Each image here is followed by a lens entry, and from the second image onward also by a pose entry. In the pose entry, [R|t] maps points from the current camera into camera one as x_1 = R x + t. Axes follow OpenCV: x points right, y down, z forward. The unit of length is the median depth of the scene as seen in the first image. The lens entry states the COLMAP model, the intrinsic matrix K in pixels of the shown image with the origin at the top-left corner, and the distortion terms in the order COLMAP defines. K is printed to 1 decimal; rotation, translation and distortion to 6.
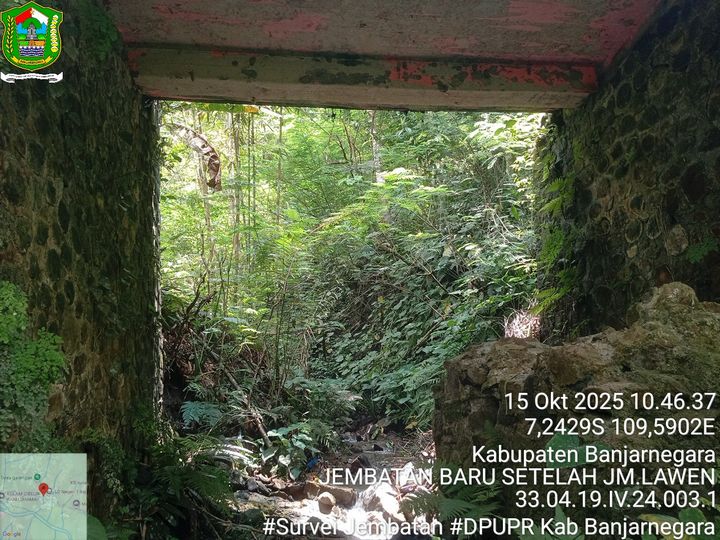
lens RADIAL K [[555.8, 0, 357.9], [0, 555.8, 270.4], [0, 0, 1]] dist [0.118578, -0.252013]
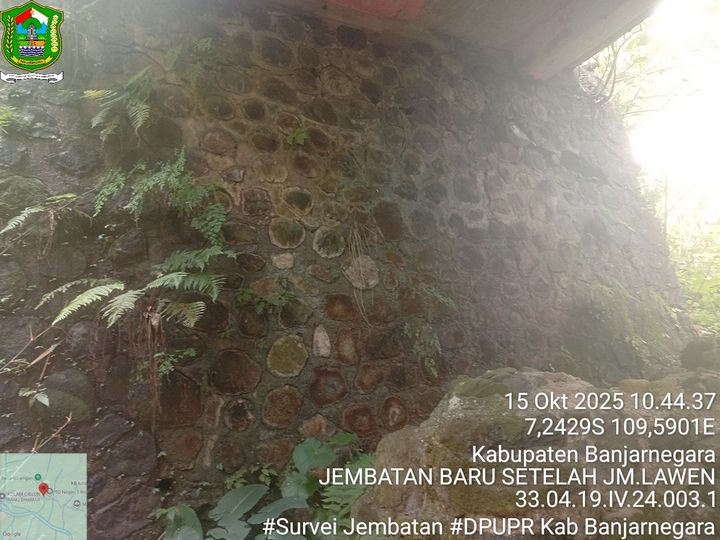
lens RADIAL K [[555.8, 0, 357.9], [0, 555.8, 270.4], [0, 0, 1]] dist [0.118578, -0.252013]
pose [[-0.365142, 0.266870, 0.891881, -0.152815], [-0.101747, 0.940852, -0.323179, 0.196975], [-0.925375, -0.208752, -0.316392, 1.186271]]
